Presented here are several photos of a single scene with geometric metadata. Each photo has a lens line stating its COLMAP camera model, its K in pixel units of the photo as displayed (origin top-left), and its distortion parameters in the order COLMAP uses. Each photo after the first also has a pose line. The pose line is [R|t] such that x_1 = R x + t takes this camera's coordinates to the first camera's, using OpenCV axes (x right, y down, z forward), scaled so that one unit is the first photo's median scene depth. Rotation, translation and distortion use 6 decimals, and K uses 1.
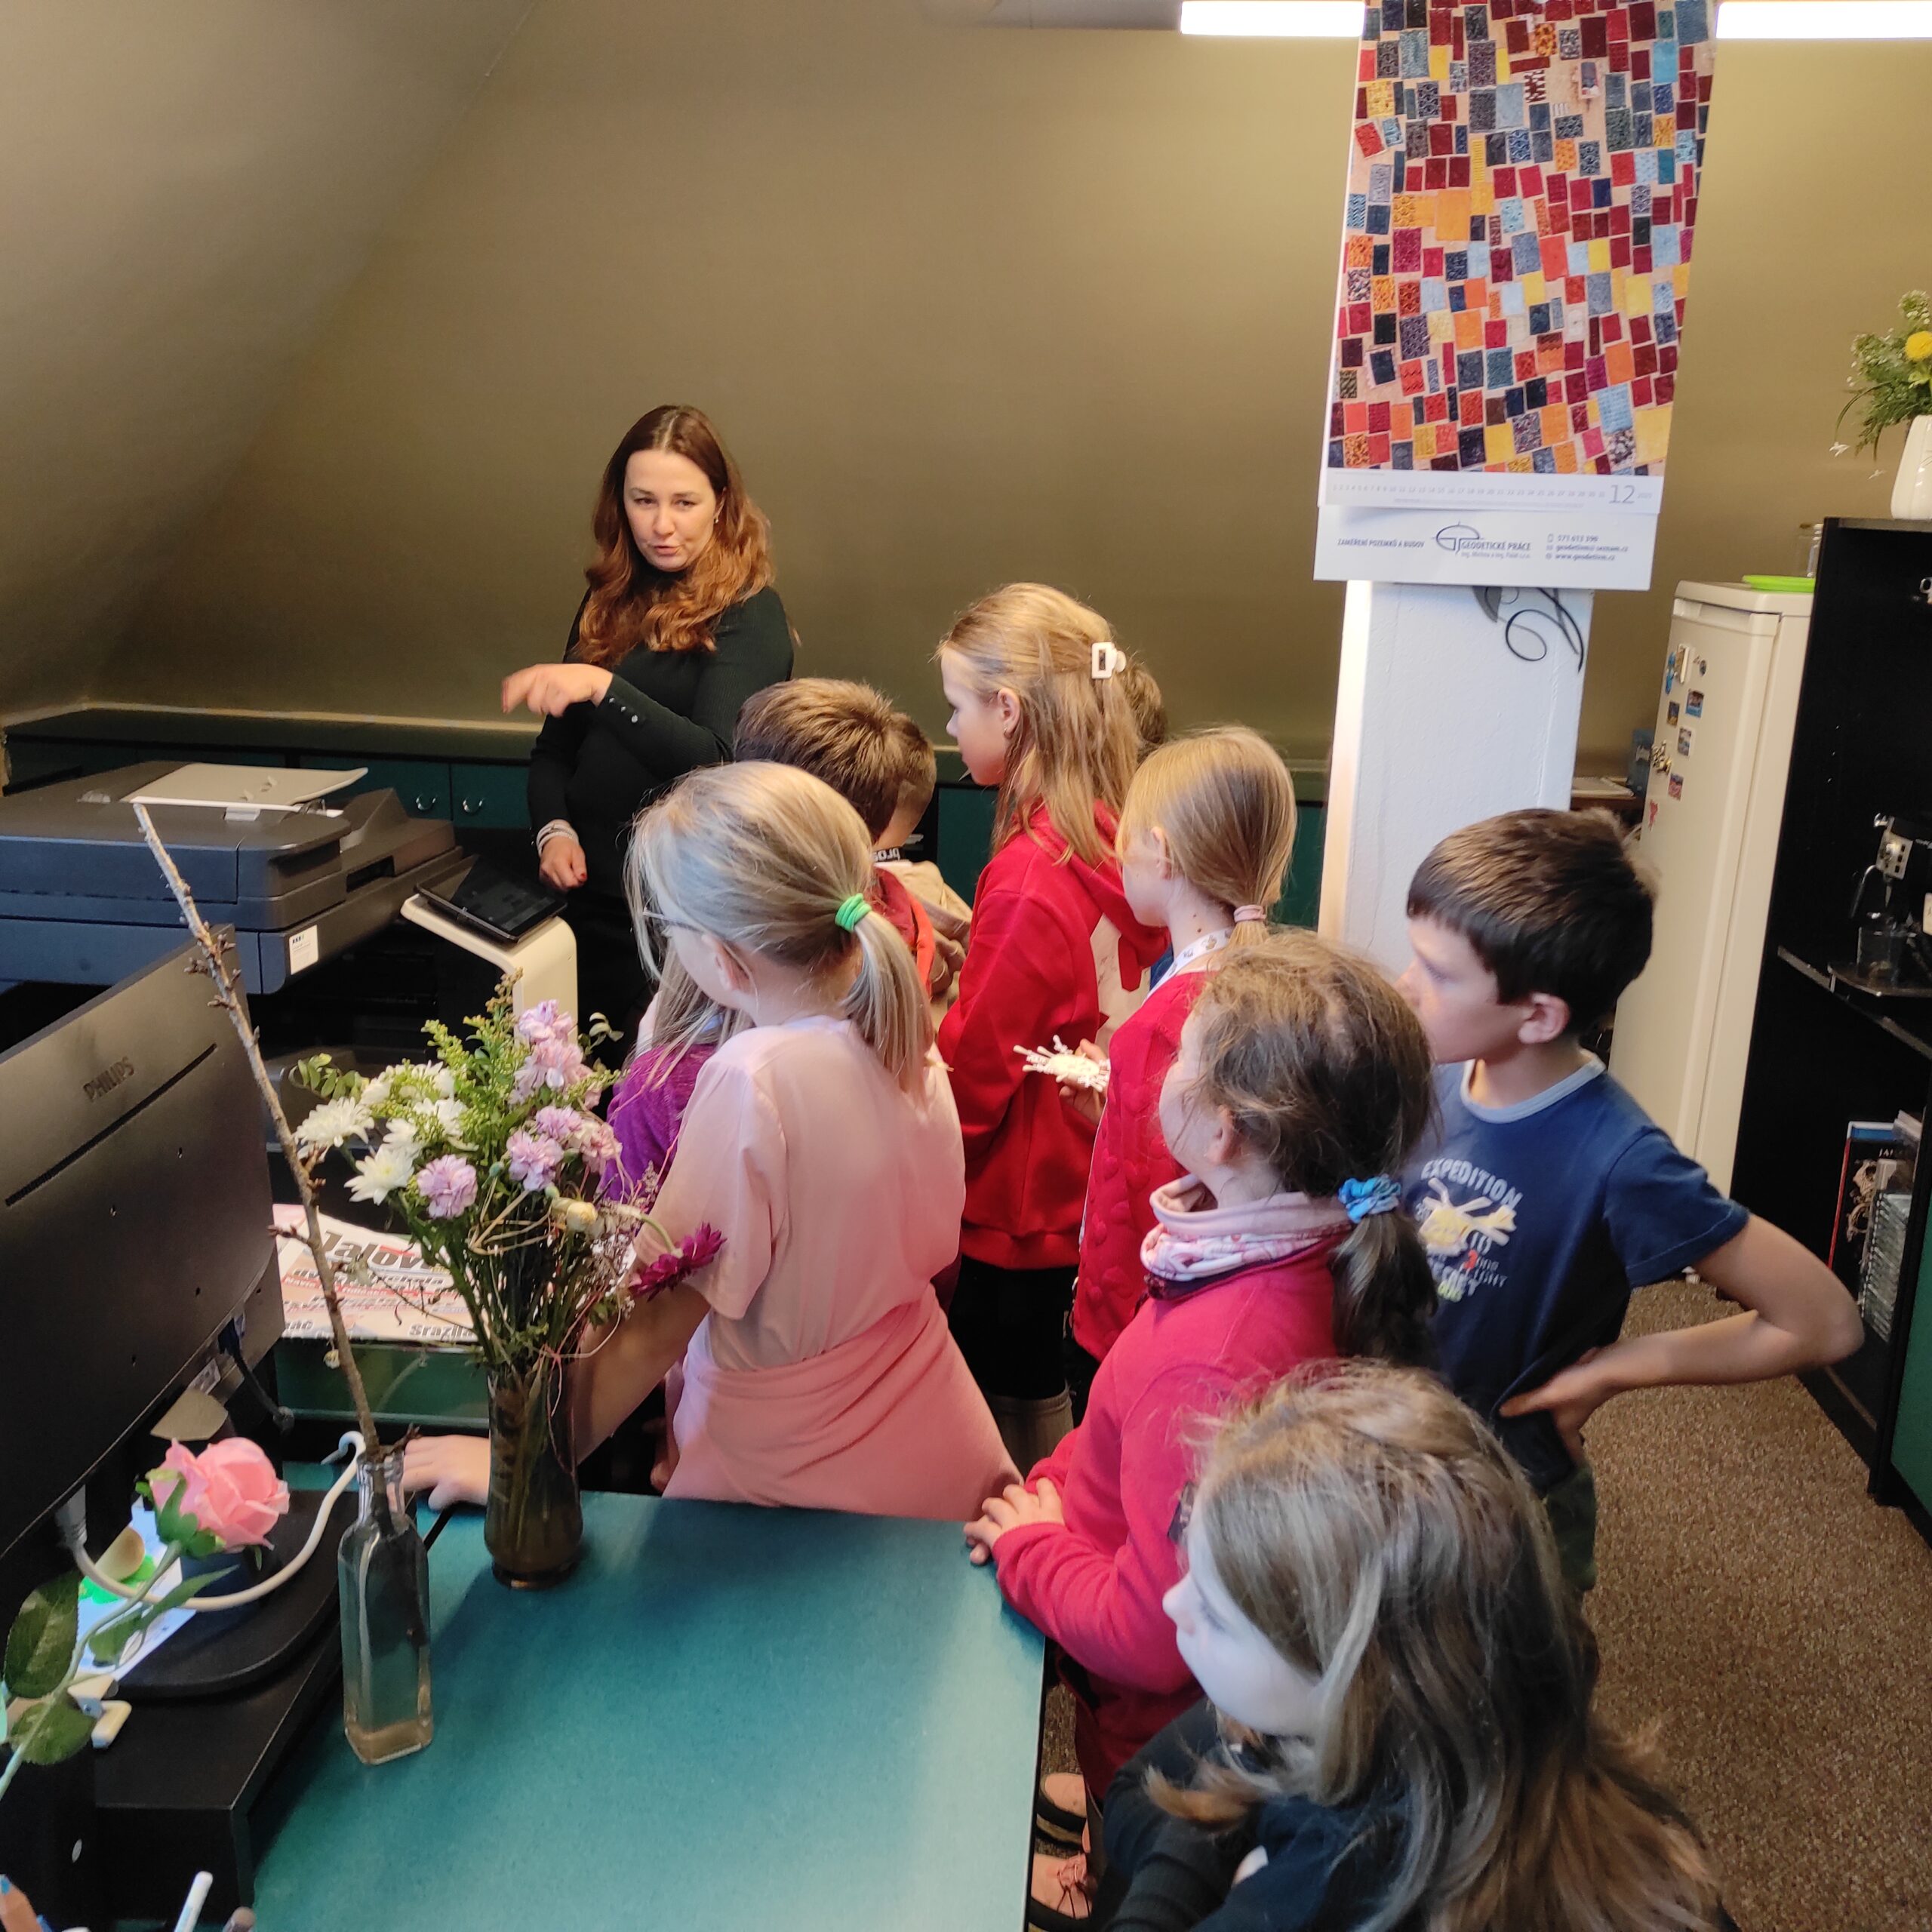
lens RADIAL K [[1862.6, 0, 966.0], [0, 1862.6, 966.0], [0, 0, 1]] dist [0.116954, -0.157421]
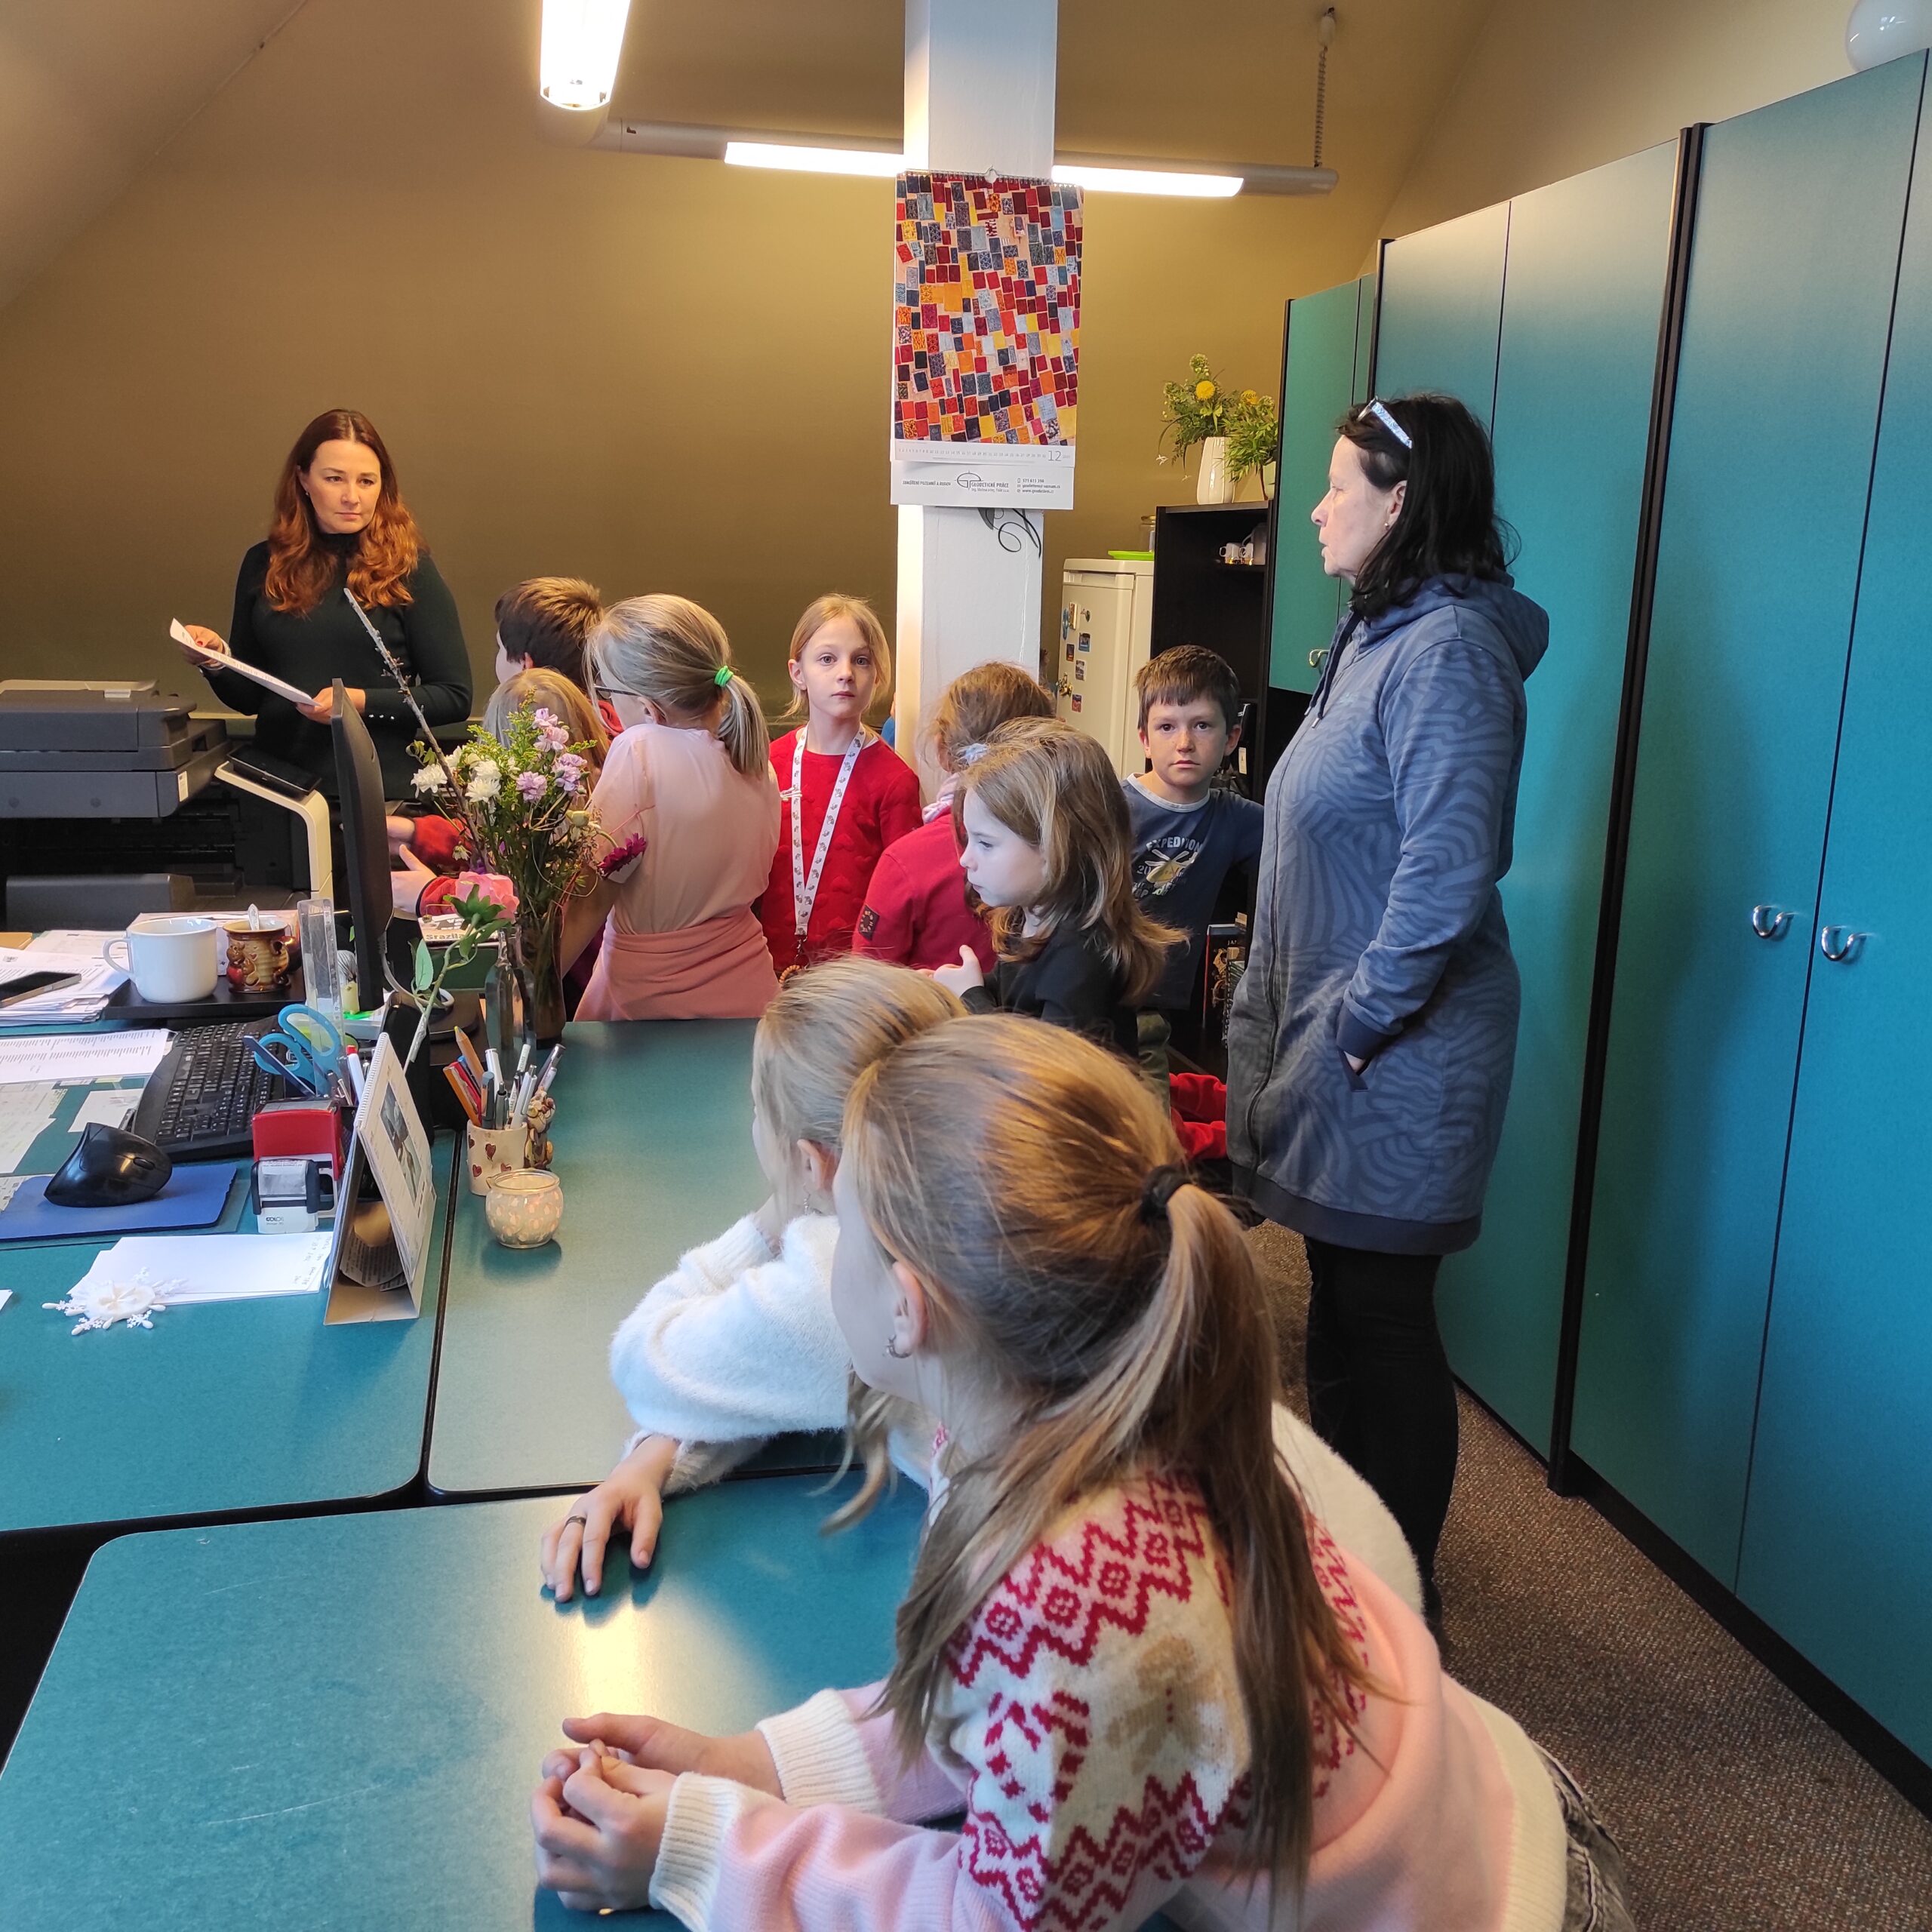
lens RADIAL K [[1890.3, 0, 965.8], [0, 1890.3, 973.5], [0, 0, 1]] dist [0.081001, -0.075844]
pose [[0.950080, -0.076662, 0.302442, -0.319034], [0.083068, 0.996509, -0.008356, 0.250288], [-0.300746, 0.033062, 0.953131, -0.682955]]
